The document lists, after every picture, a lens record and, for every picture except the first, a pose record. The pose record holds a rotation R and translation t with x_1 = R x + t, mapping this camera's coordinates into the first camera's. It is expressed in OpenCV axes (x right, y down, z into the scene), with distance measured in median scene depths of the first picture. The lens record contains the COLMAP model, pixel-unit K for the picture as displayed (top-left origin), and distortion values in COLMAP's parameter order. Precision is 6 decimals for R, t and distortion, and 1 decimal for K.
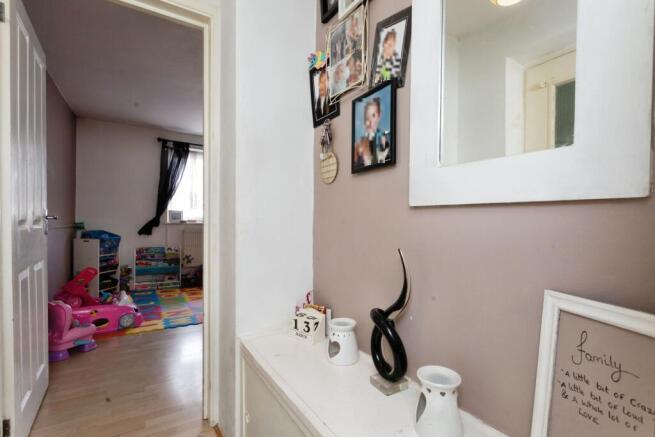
lens RADIAL K [[306.0, 0, 327.2], [0, 306.0, 227.5], [0, 0, 1]] dist [0.000394, -0.000044]
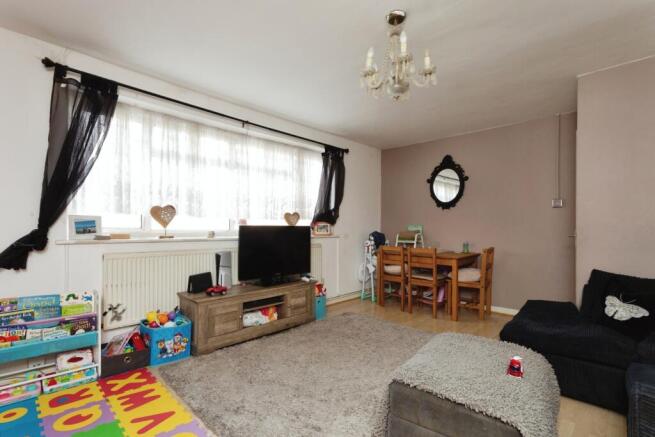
lens RADIAL K [[306.0, 0, 327.2], [0, 306.0, 227.5], [0, 0, 1]] dist [0.000394, -0.000044]
pose [[0.972482, -0.010969, 0.232719, -0.242673], [0.016529, 0.999622, -0.021952, -0.019675], [-0.232391, 0.025195, 0.972296, 0.448732]]
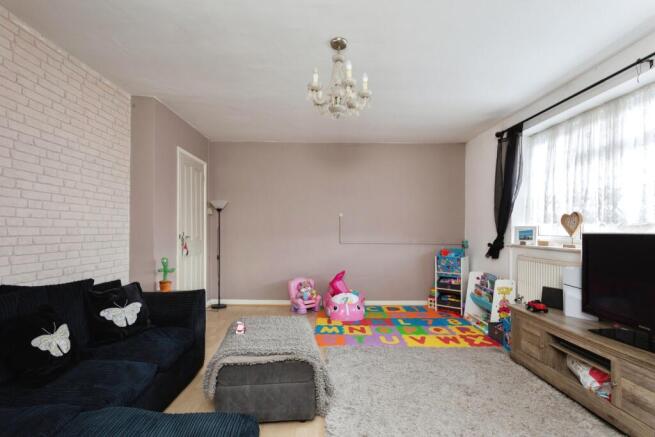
lens RADIAL K [[306.0, 0, 327.2], [0, 306.0, 227.5], [0, 0, 1]] dist [0.000394, -0.000044]
pose [[-0.507352, -0.023383, -0.861422, 0.317059], [-0.032441, 0.999441, -0.008023, -0.035074], [0.861128, 0.023875, -0.507827, 1.013399]]
